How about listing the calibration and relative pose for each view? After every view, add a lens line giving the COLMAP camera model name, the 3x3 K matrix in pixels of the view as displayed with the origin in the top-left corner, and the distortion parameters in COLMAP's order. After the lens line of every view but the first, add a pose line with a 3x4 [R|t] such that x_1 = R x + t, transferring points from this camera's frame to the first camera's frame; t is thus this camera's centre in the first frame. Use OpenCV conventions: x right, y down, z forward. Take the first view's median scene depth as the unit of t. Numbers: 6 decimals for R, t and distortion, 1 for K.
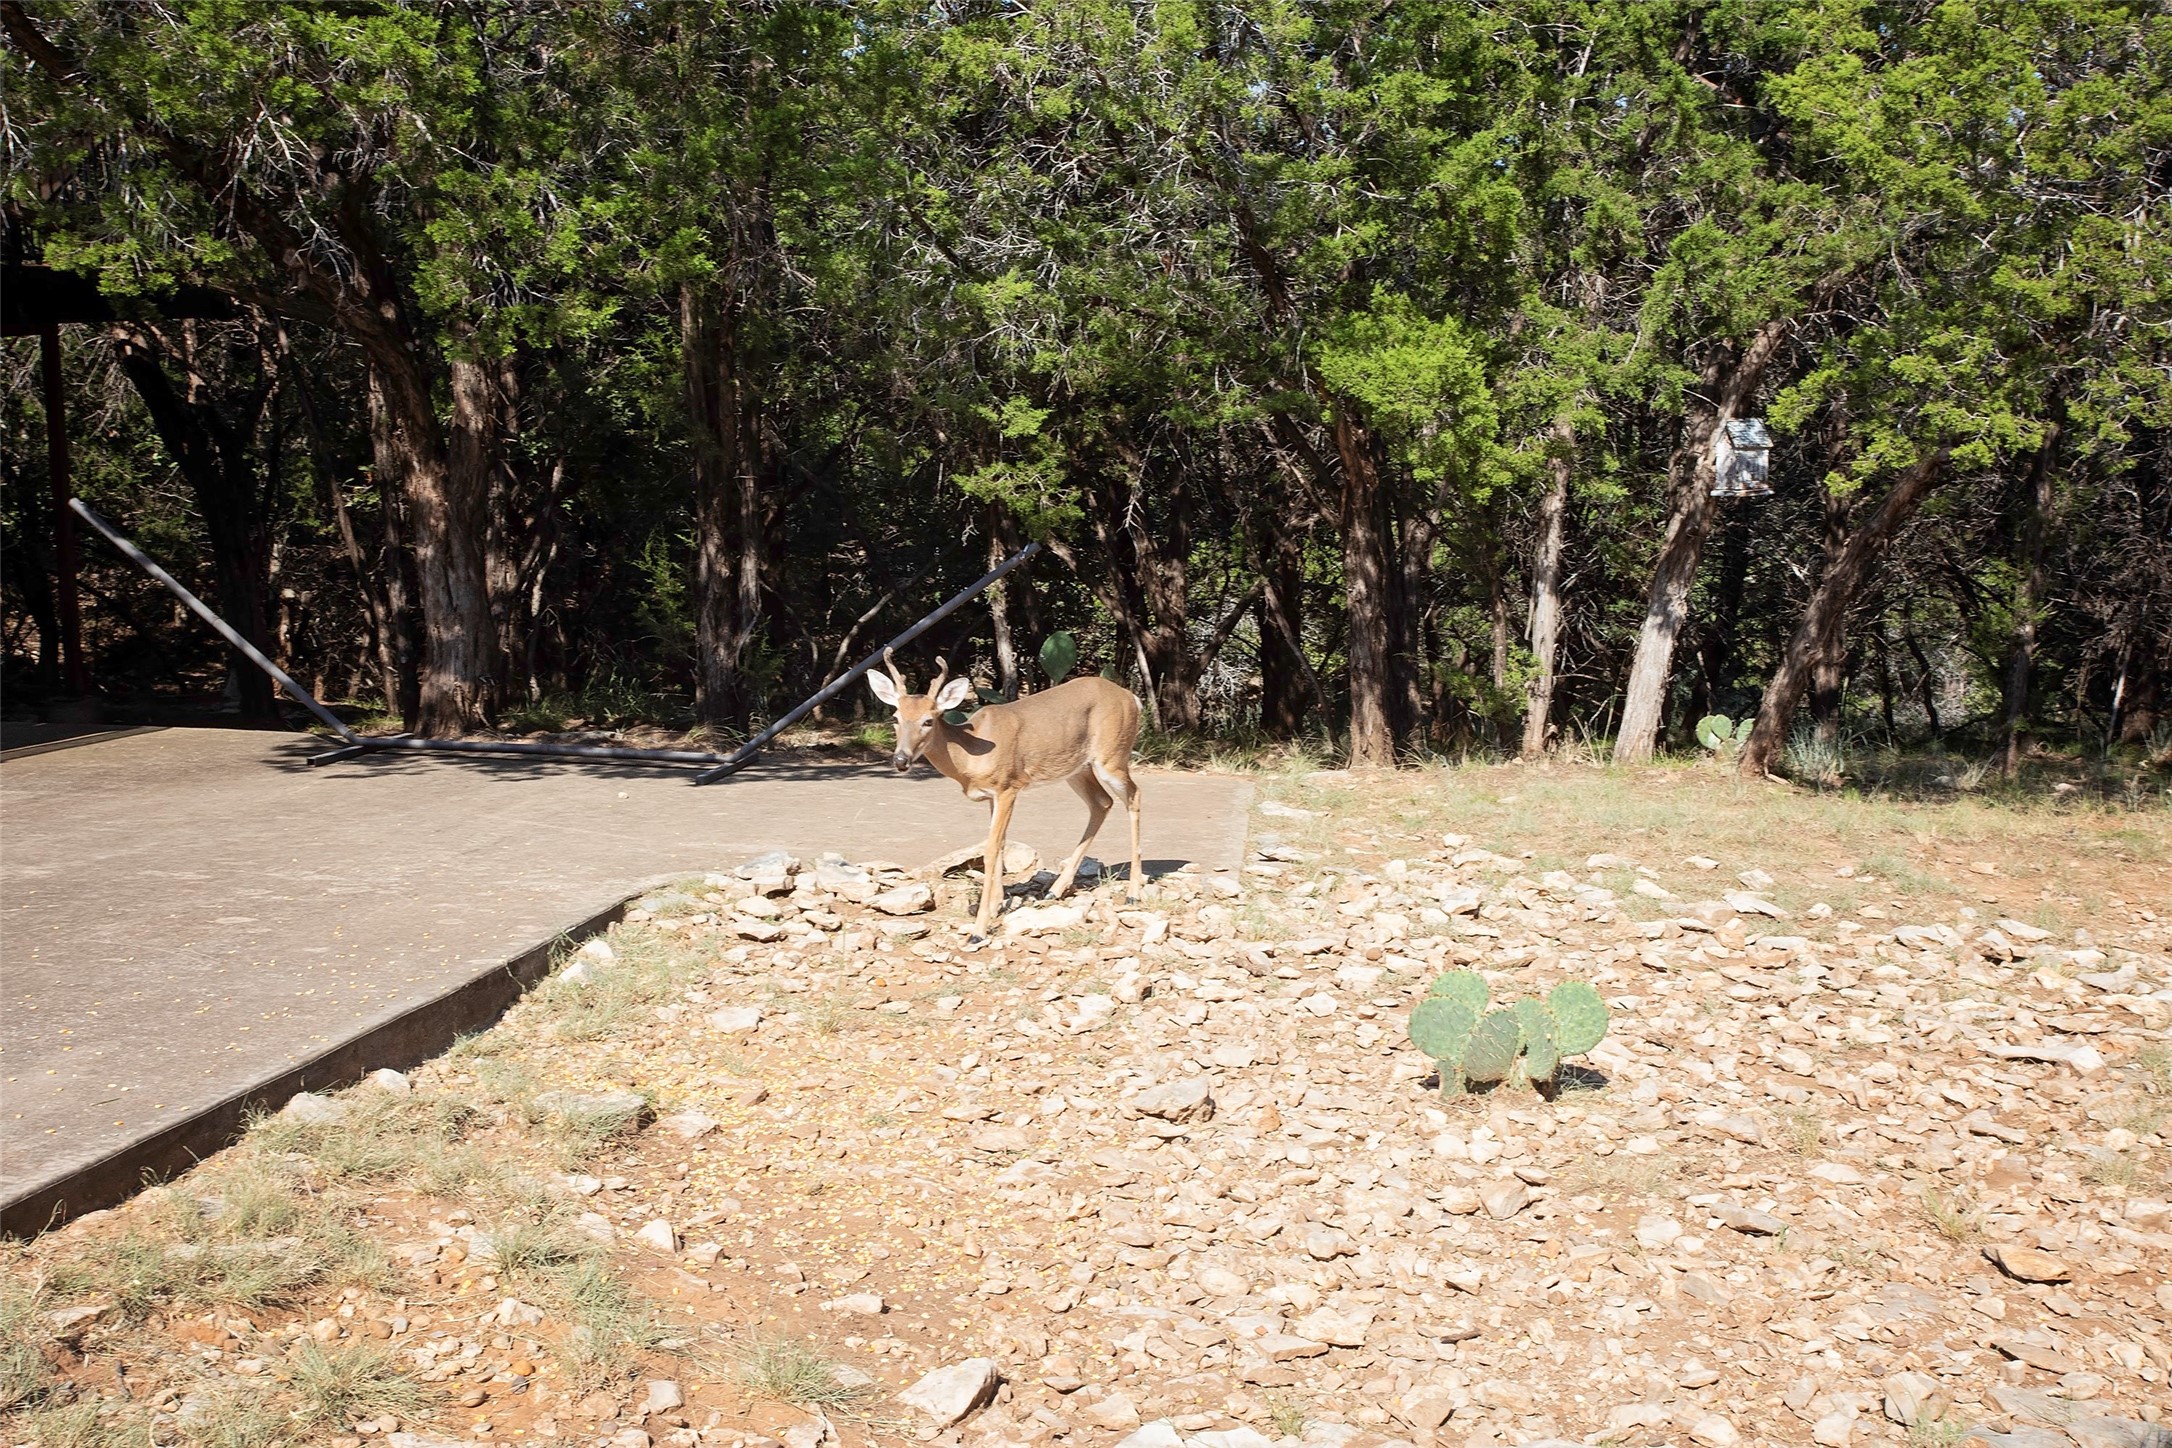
lens RADIAL K [[2408.4, 0, 1086.0], [0, 2408.4, 724.0], [0, 0, 1]] dist [0.017697, 0.186740]
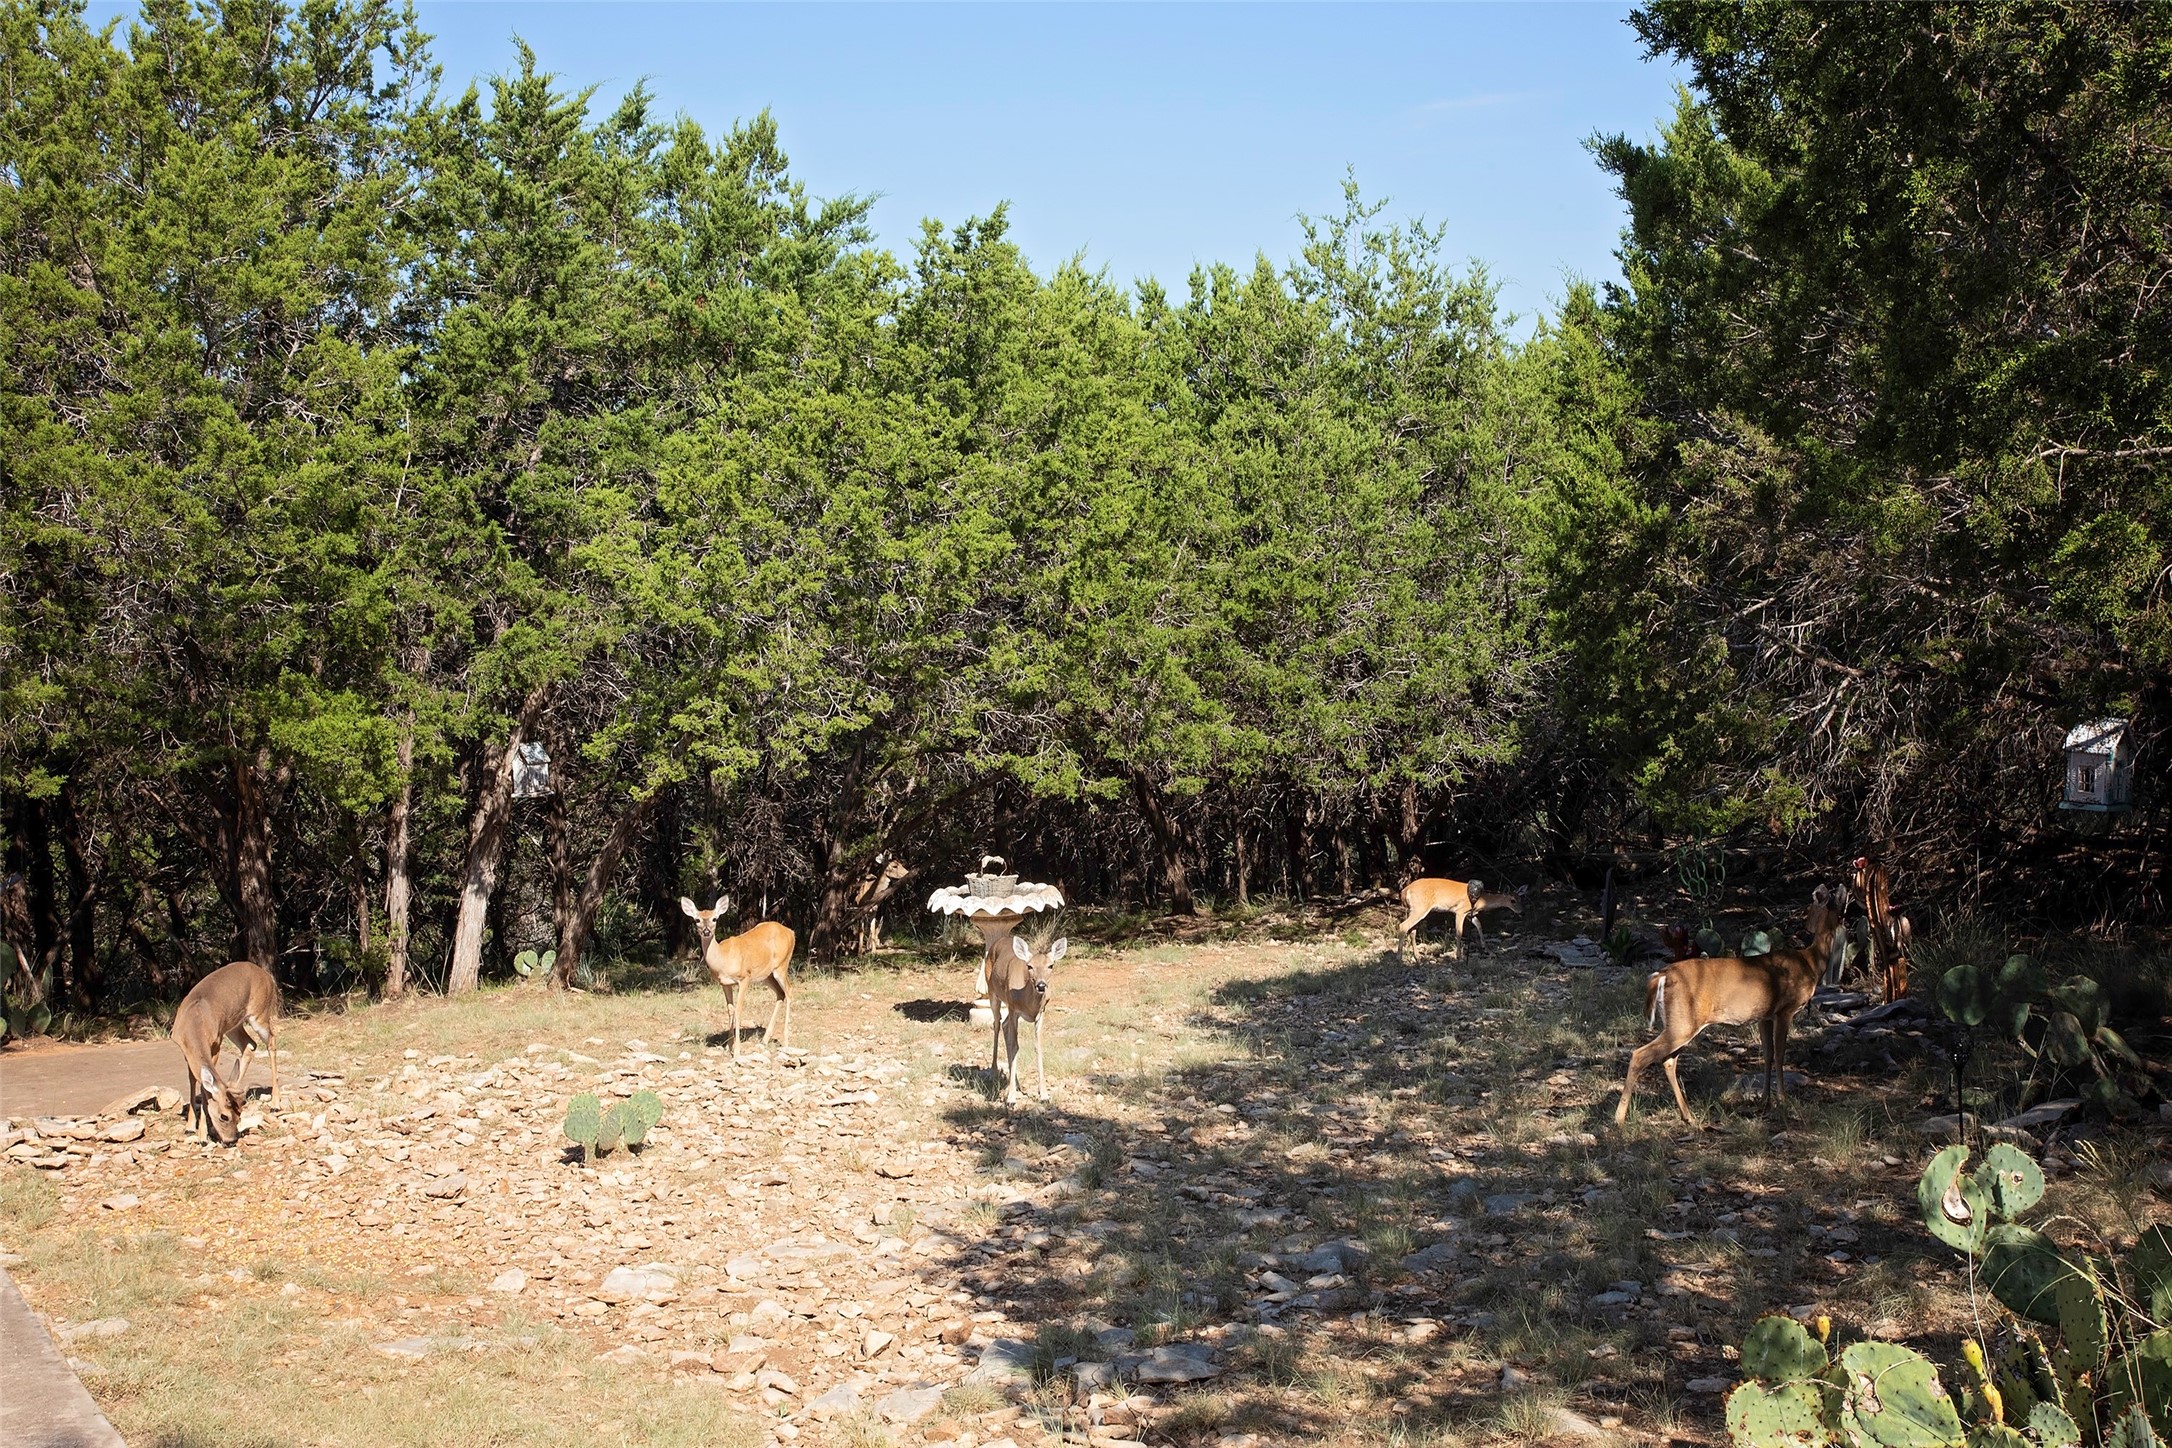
lens RADIAL K [[2408.4, 0, 1086.0], [0, 2408.4, 724.0], [0, 0, 1]] dist [0.017697, 0.186740]
pose [[0.821943, -0.054424, 0.566964, -0.274110], [0.110339, 0.991782, -0.064760, -0.007959], [-0.558780, 0.115787, 0.821193, -0.374027]]
